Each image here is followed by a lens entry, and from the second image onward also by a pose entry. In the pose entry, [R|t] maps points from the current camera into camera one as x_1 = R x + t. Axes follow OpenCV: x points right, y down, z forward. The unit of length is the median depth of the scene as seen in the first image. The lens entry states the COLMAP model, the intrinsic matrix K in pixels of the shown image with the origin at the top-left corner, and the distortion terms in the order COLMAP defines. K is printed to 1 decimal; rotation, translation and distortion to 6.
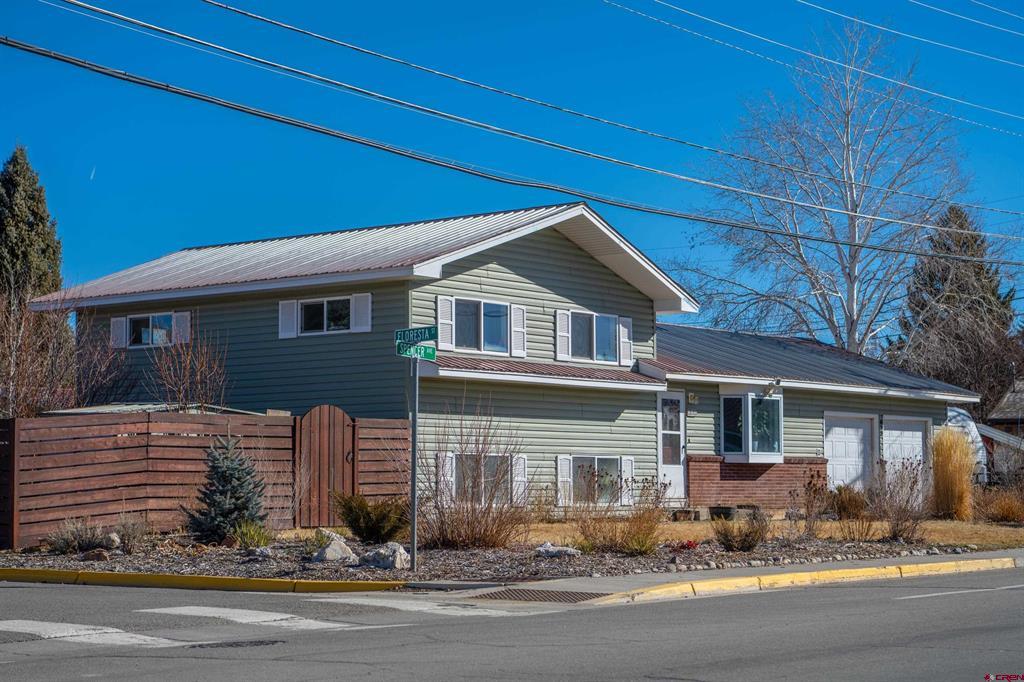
lens RADIAL K [[1970.1, 0, 513.5], [0, 1970.1, 341.6], [0, 0, 1]] dist [-0.039849, 0.000000]
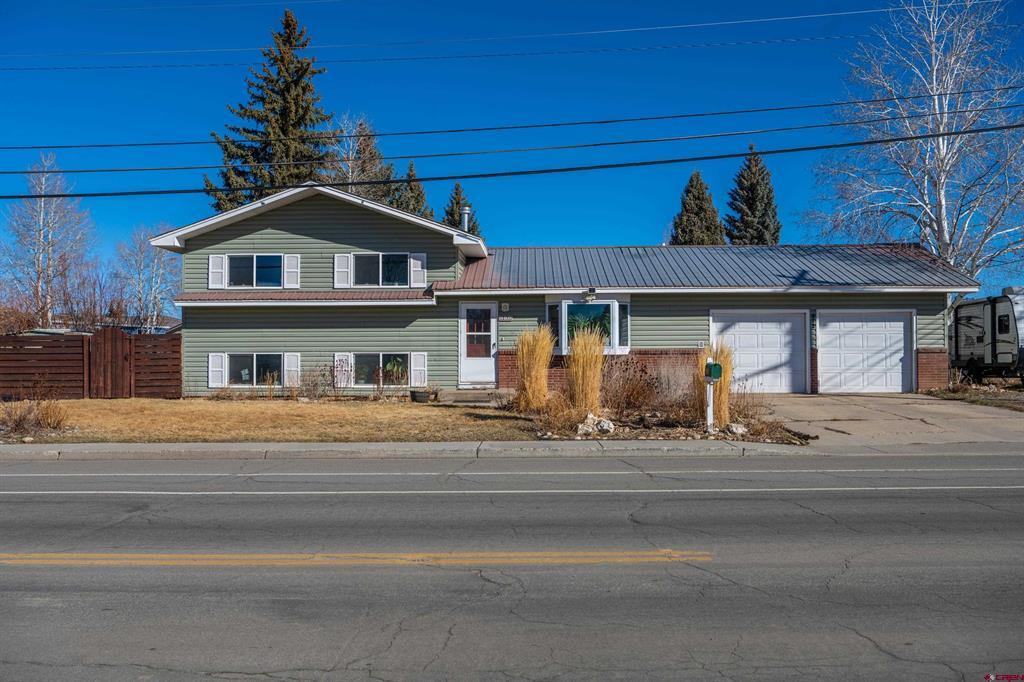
lens RADIAL K [[960.1, 0, 511.2], [0, 960.1, 342.8], [0, 0, 1]] dist [-0.014609, 0.000000]
pose [[0.595127, -0.011424, -0.803551, 0.650625], [0.062949, 0.997489, 0.032441, 0.033643], [0.801163, -0.069889, 0.594352, 0.650781]]
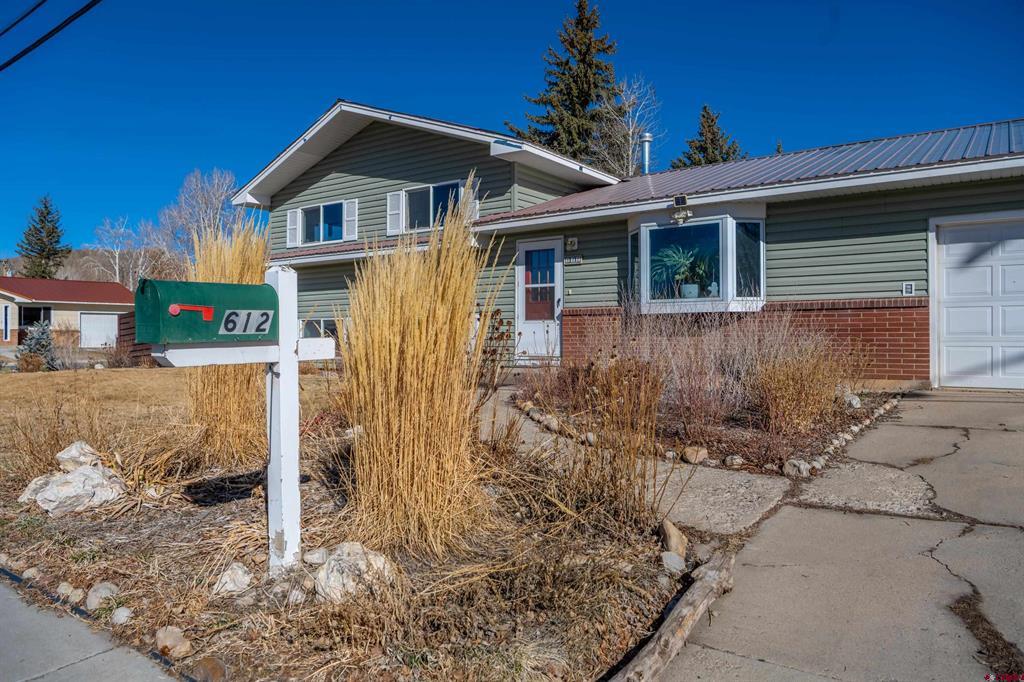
lens RADIAL K [[699.5, 0, 511.1], [0, 699.5, 338.5], [0, 0, 1]] dist [-0.017657, 0.001425]
pose [[0.036874, 0.005914, -0.999302, 0.425526], [0.079203, 0.996819, 0.008822, 0.069737], [0.996176, -0.079473, 0.036289, 1.013384]]
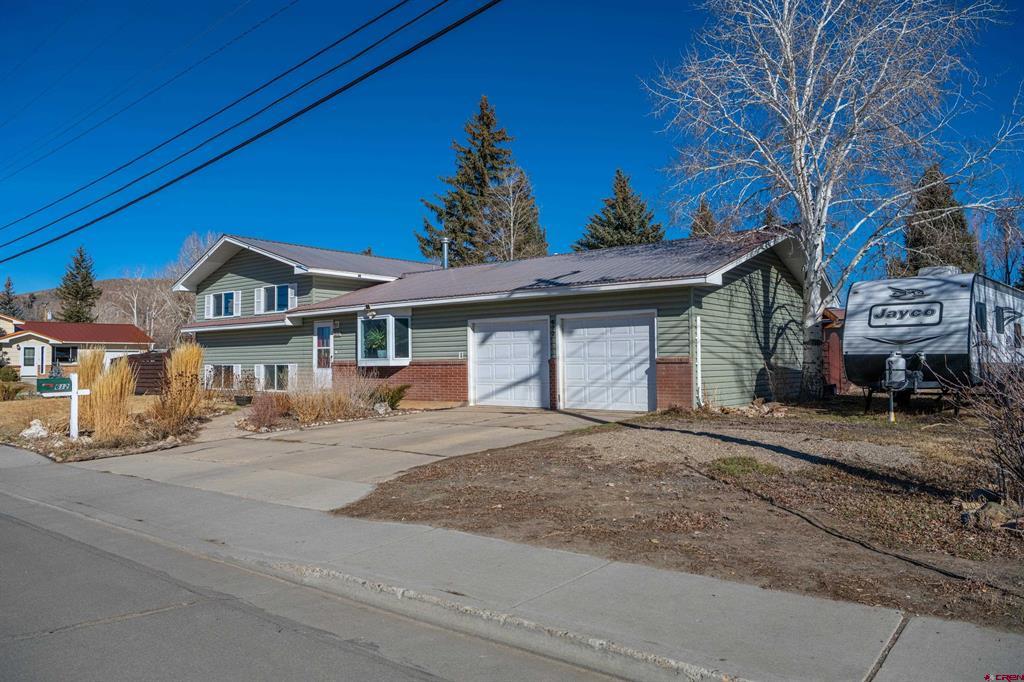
lens RADIAL K [[721.3, 0, 508.6], [0, 721.3, 340.9], [0, 0, 1]] dist [-0.030470, 0.002513]
pose [[-0.023960, -0.025613, -0.999385, 0.688644], [0.084862, 0.996011, -0.027561, 0.072223], [0.996105, -0.085470, -0.021691, 1.211450]]
